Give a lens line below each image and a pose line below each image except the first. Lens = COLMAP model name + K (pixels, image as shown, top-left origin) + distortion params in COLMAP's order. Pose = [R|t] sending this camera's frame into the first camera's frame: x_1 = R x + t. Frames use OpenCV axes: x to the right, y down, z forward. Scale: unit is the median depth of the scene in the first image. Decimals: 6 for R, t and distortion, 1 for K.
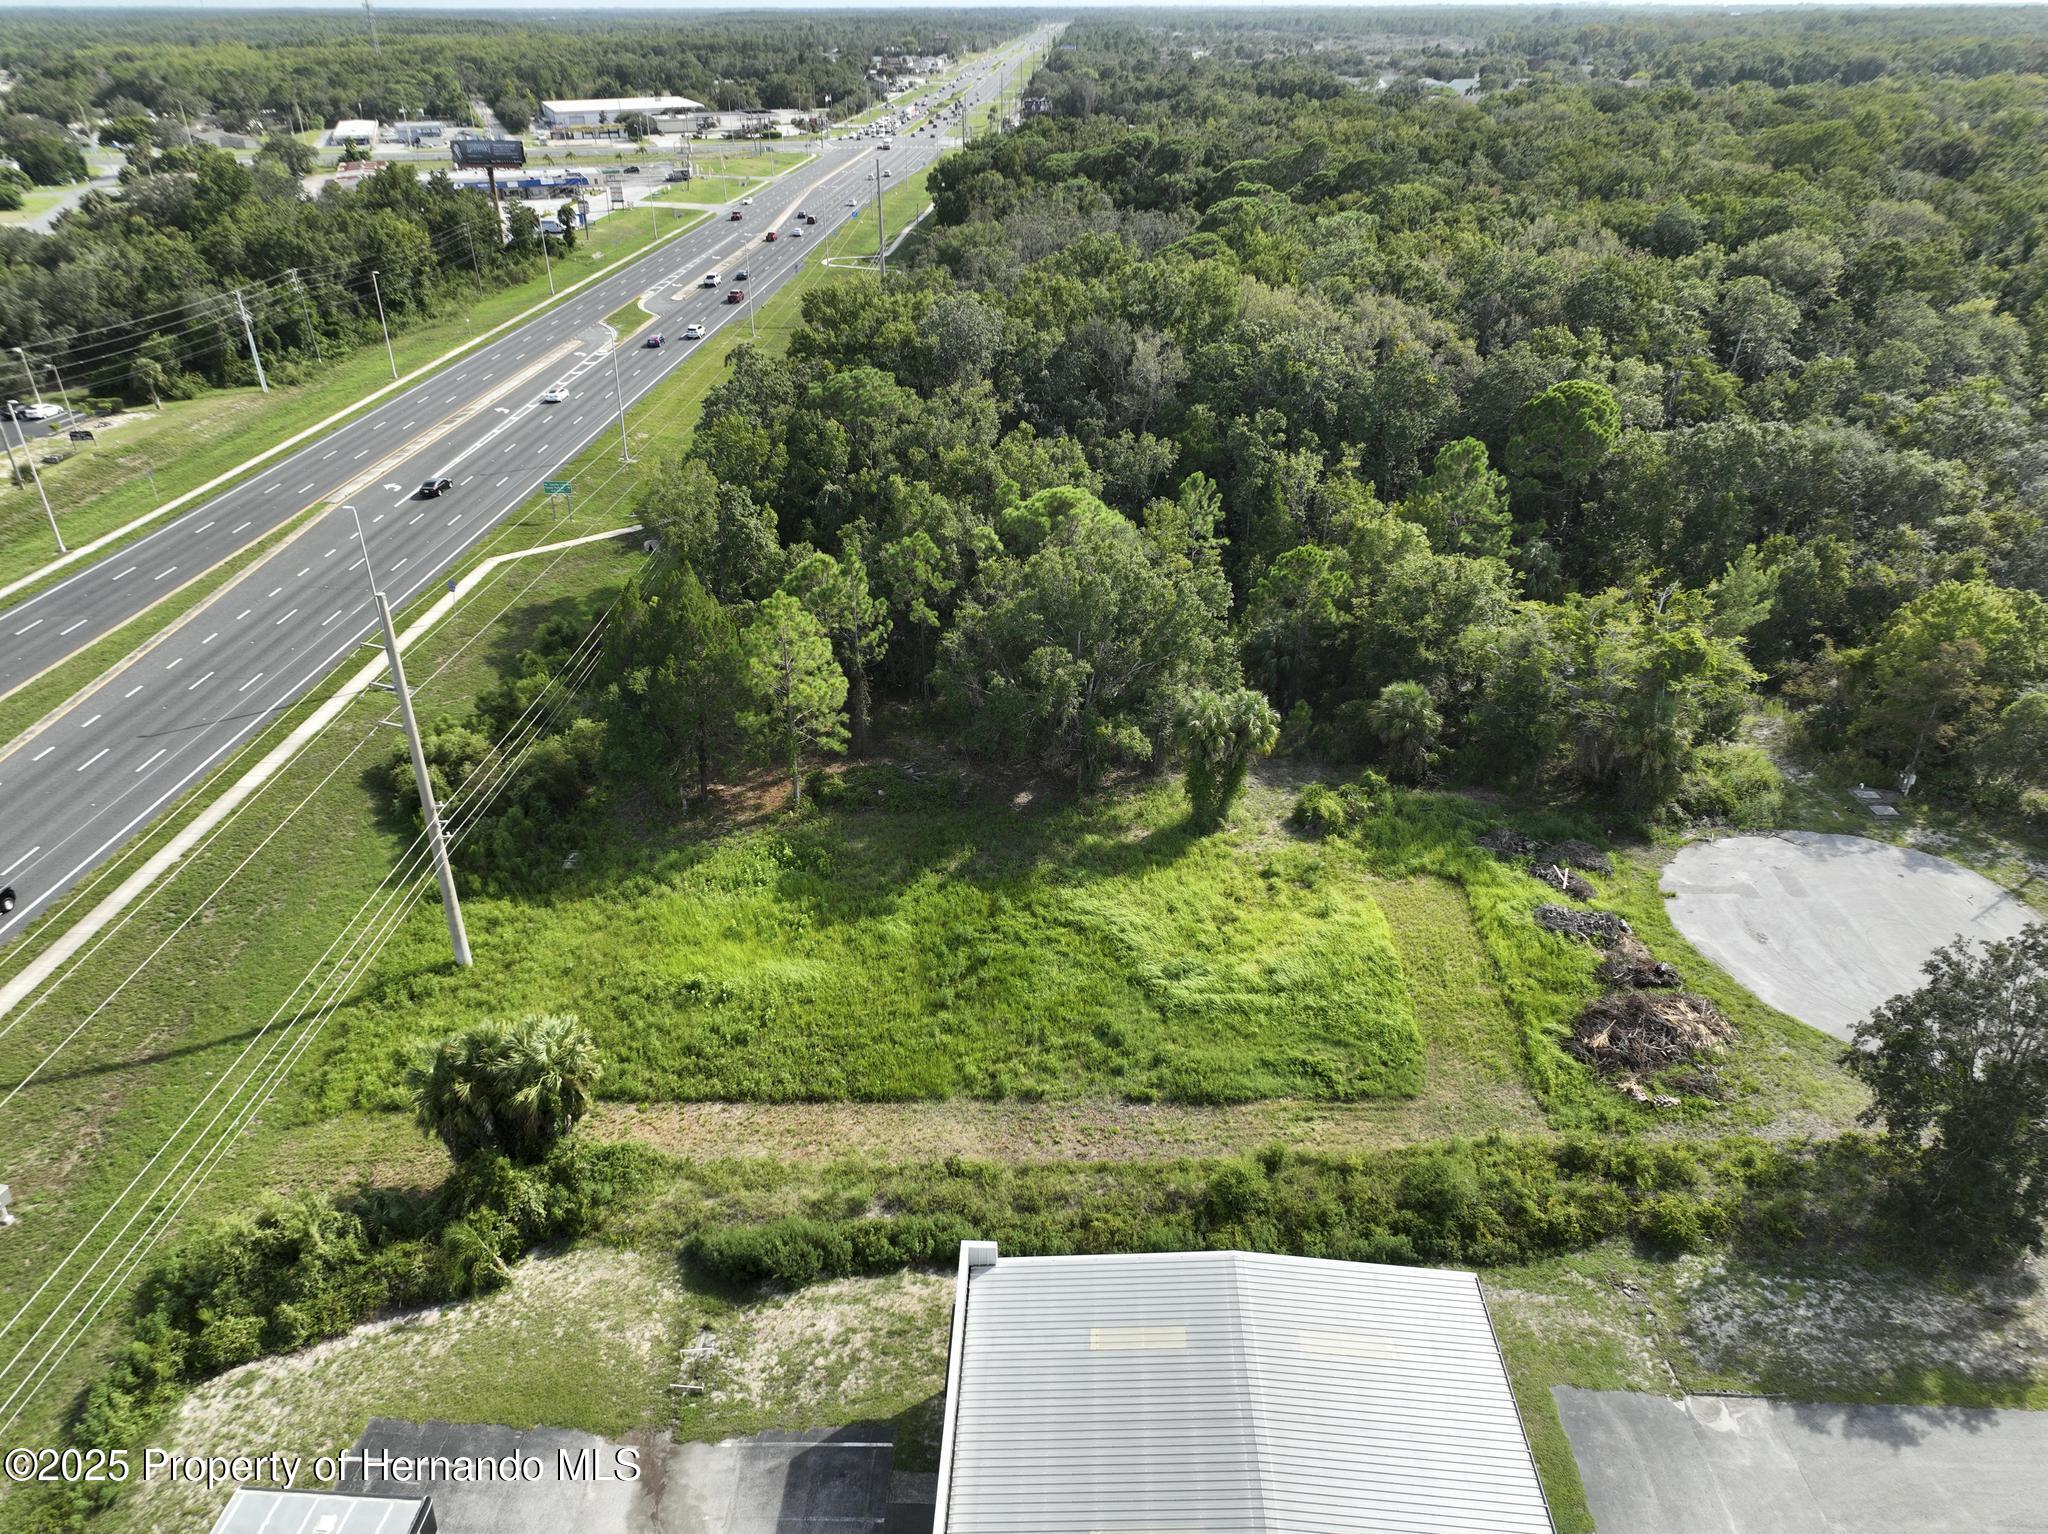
lens RADIAL K [[1444.8, 0, 1021.0], [0, 1444.8, 760.2], [0, 0, 1]] dist [-0.000050, 0.018132]
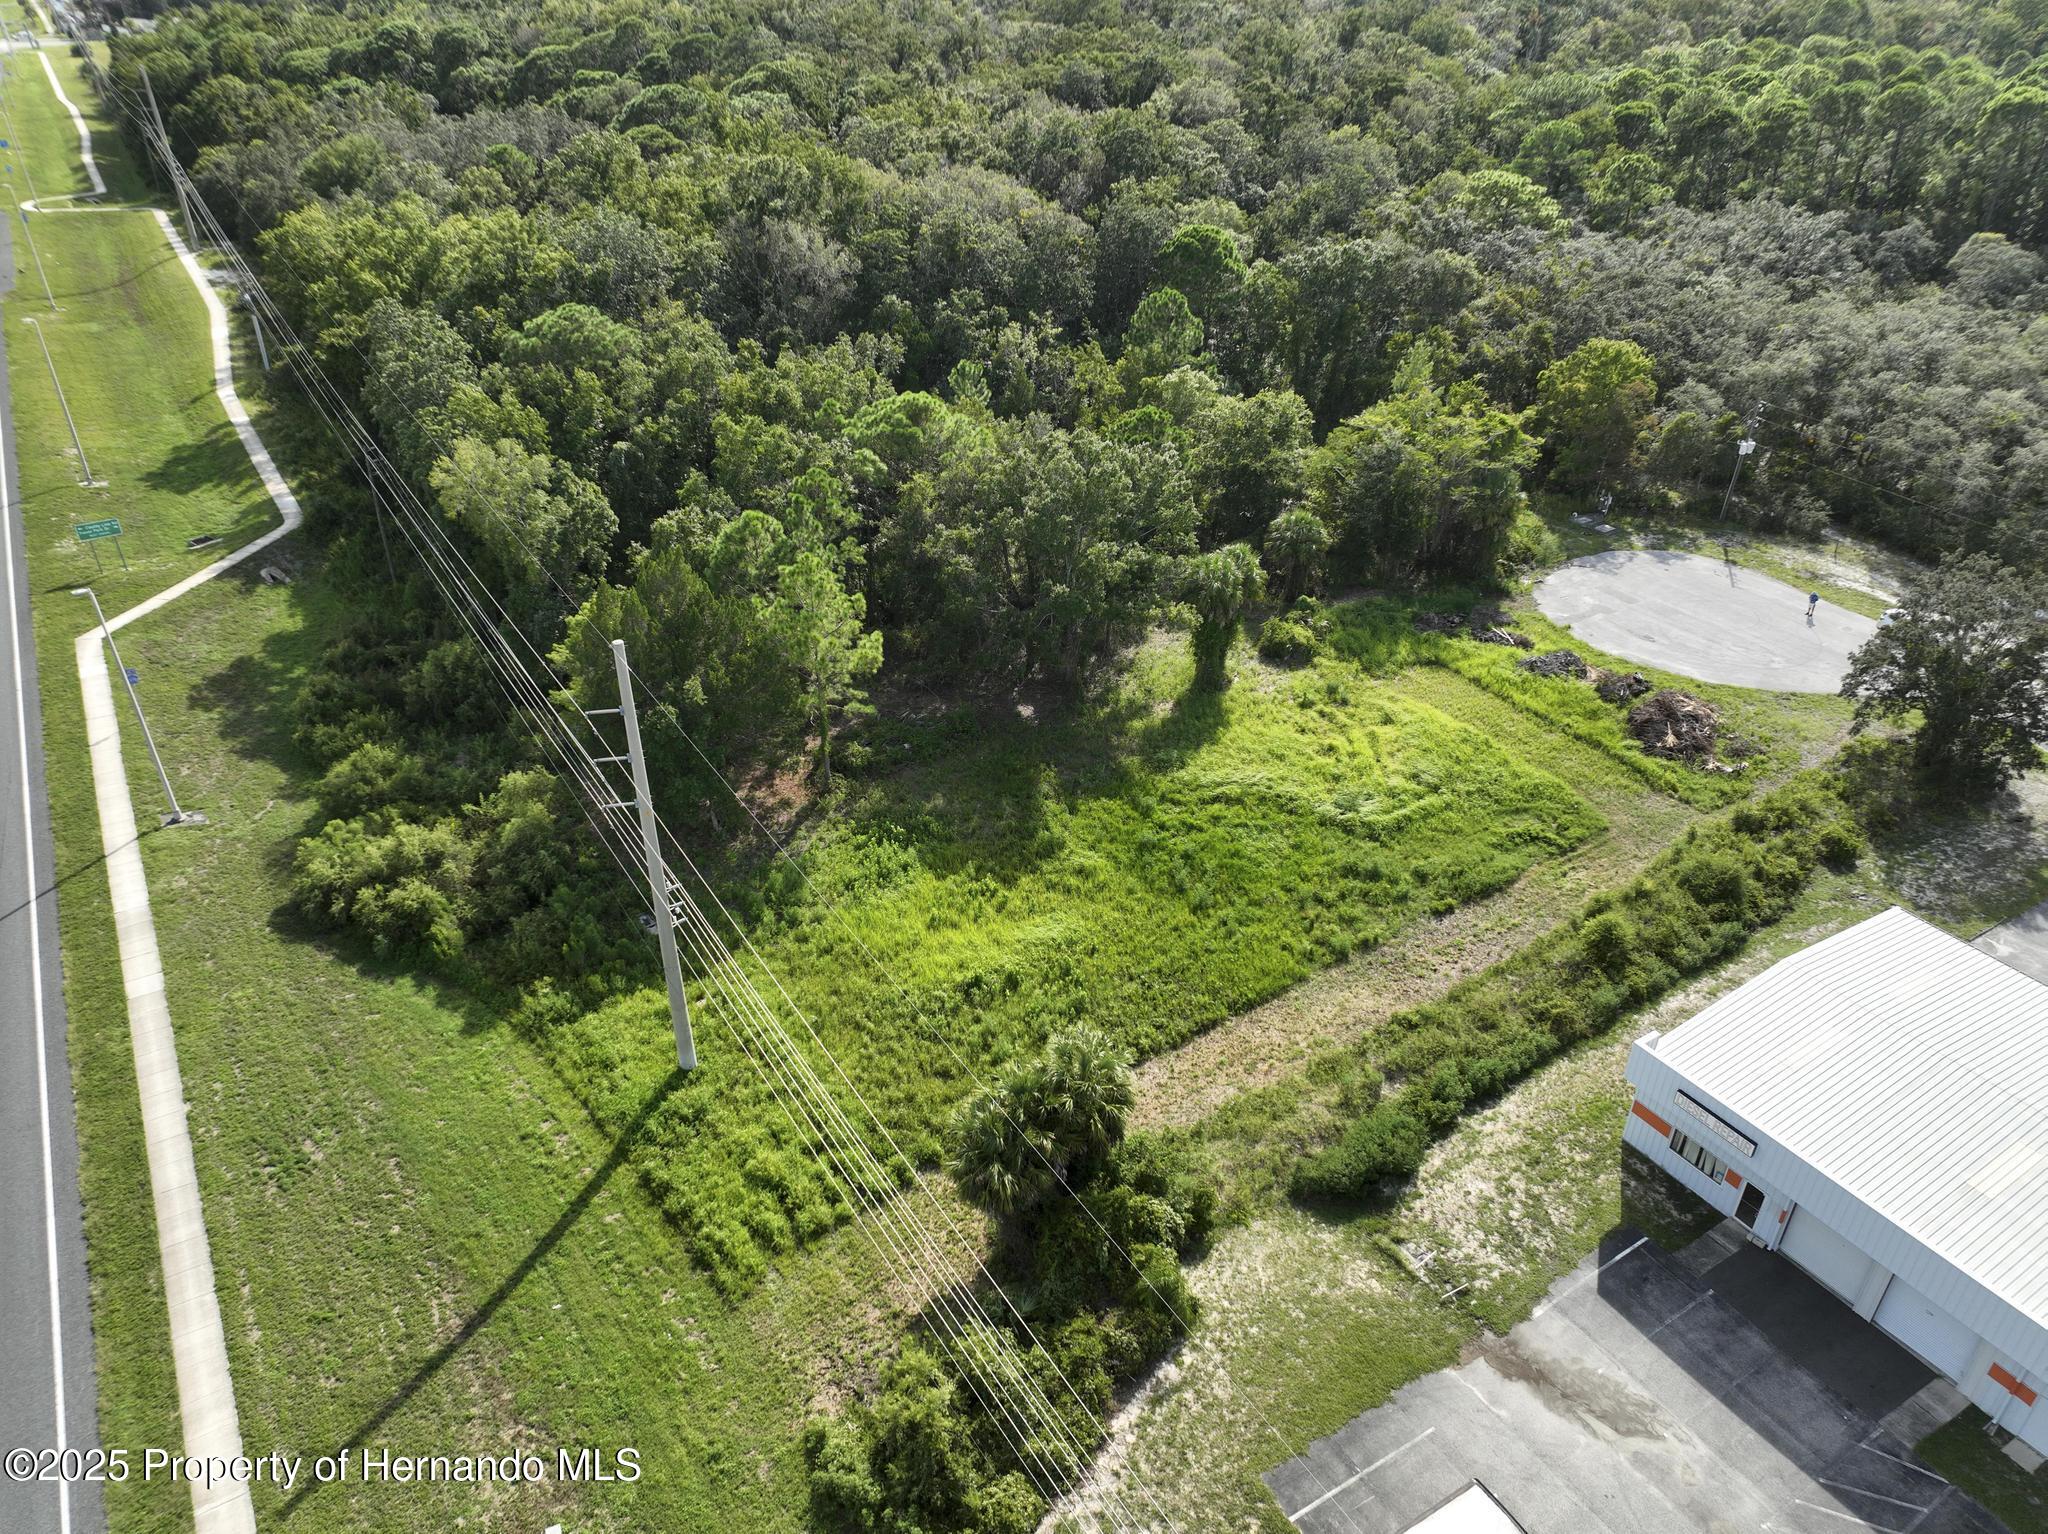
lens RADIAL K [[1444.8, 0, 1021.1], [0, 1444.8, 768.6], [0, 0, 1]] dist [-0.000050, 0.018132]
pose [[0.824439, -0.297461, 0.481474, -0.639433], [0.262479, 0.954675, 0.140362, -0.098057], [-0.501403, 0.010657, 0.865148, 0.210960]]
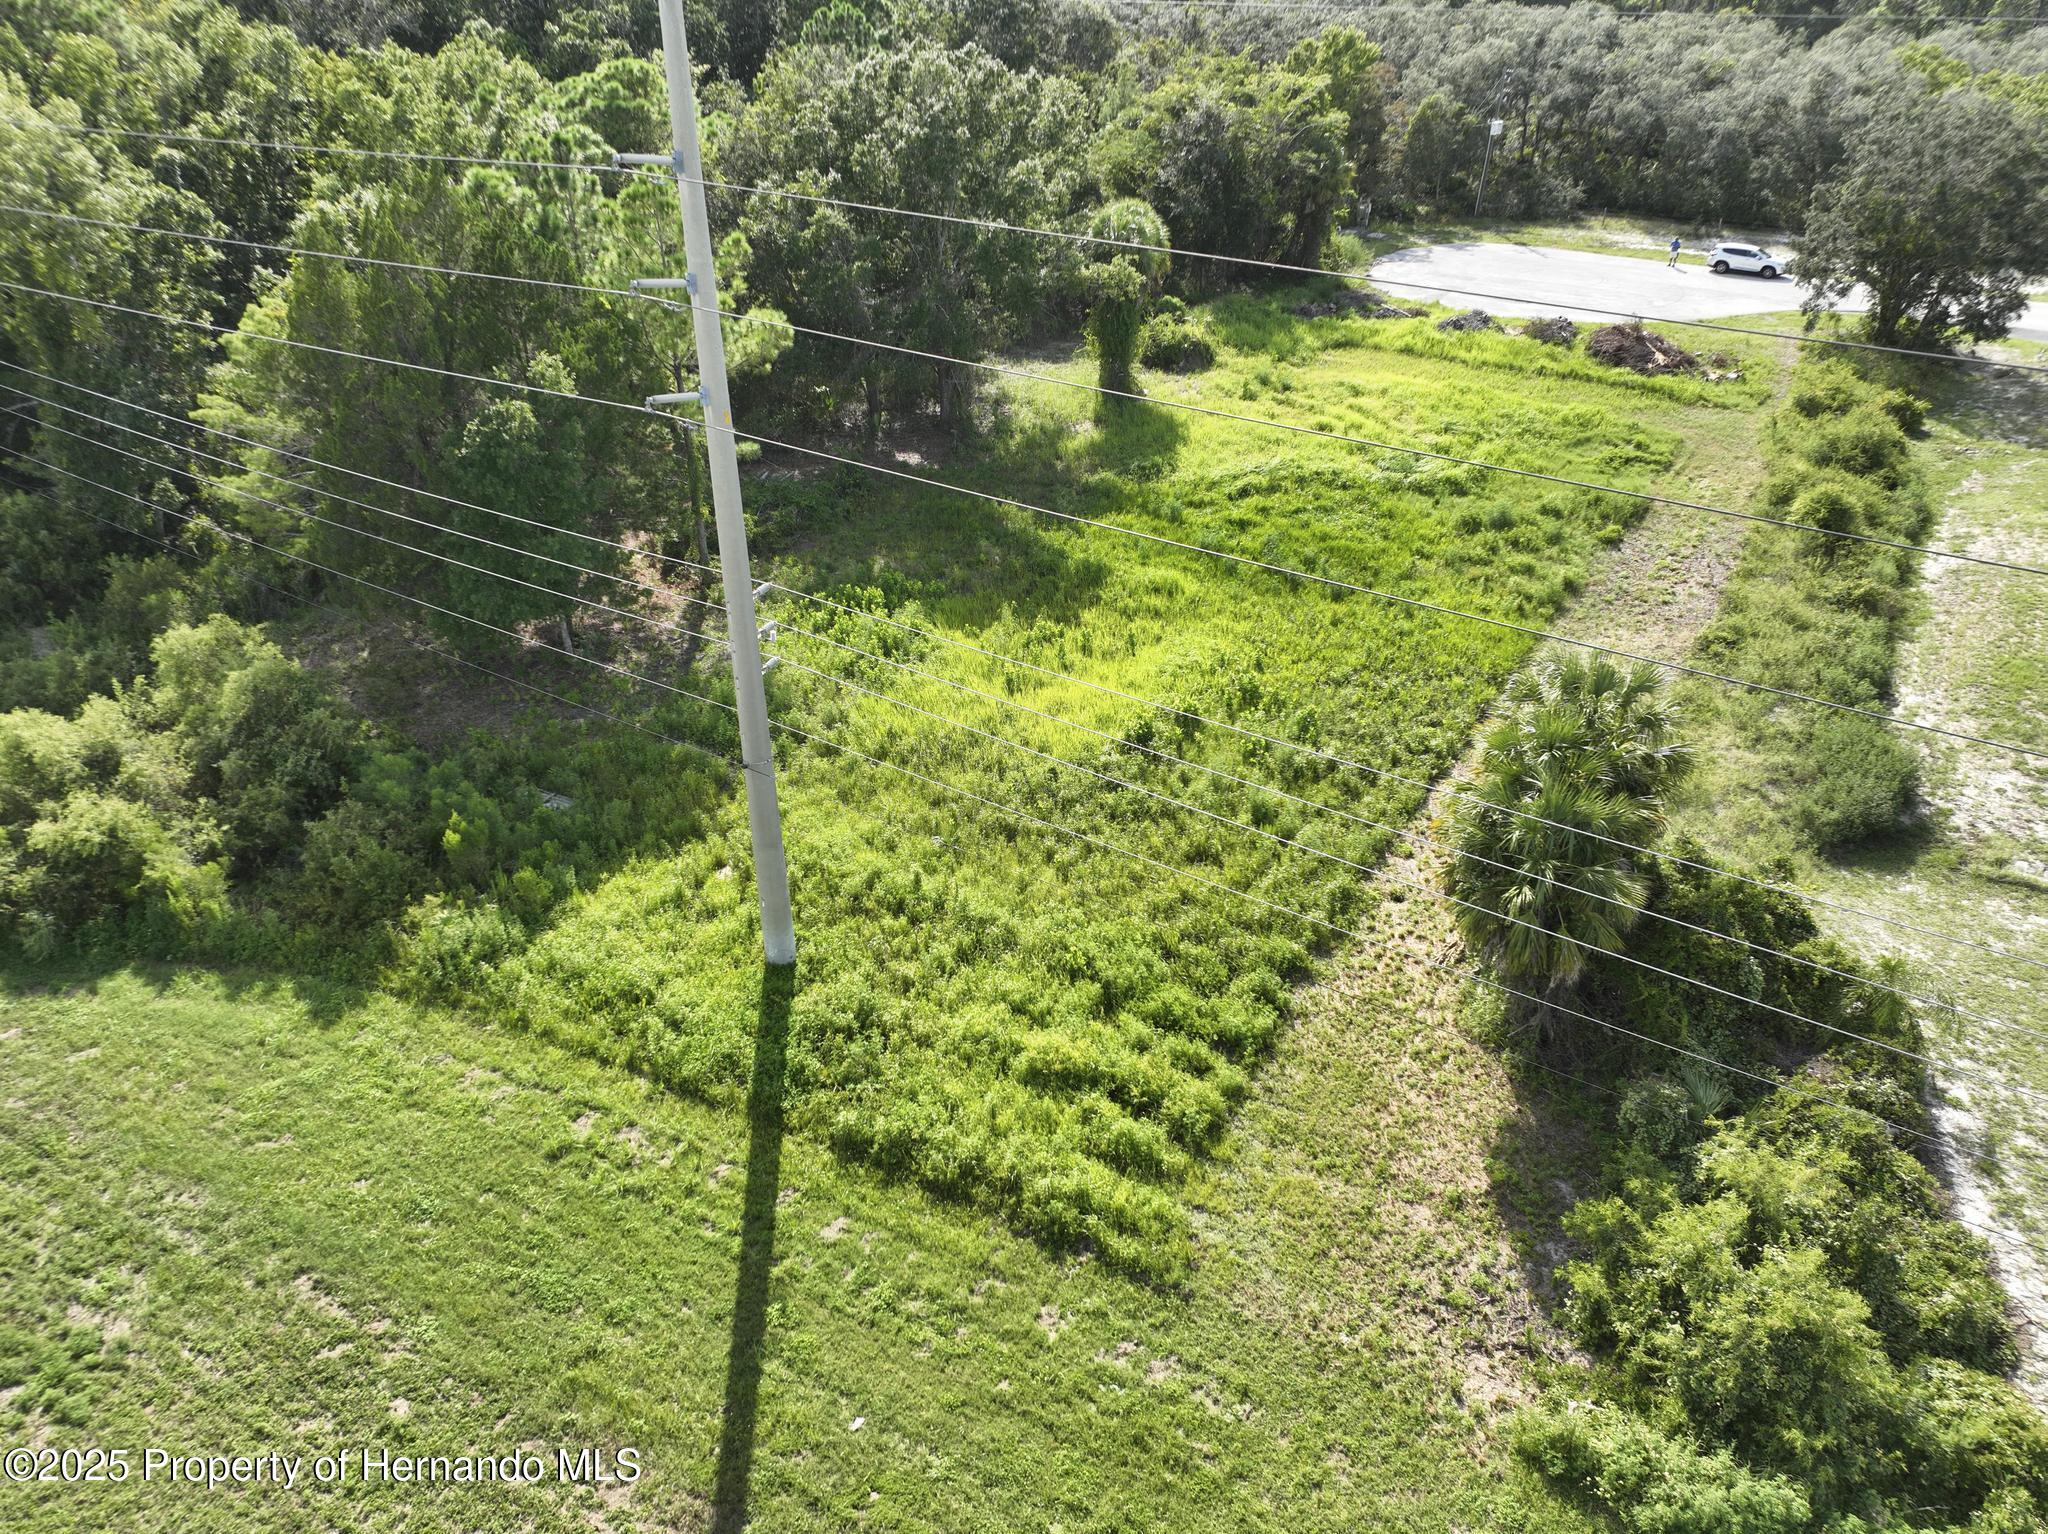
lens RADIAL K [[1444.8, 0, 1025.9], [0, 1444.8, 769.0], [0, 0, 1]] dist [-0.000050, 0.018132]
pose [[0.517026, -0.449292, 0.728574, -0.722017], [0.401643, 0.878988, 0.257026, 0.001386], [-0.755888, 0.159737, 0.634915, 0.715895]]
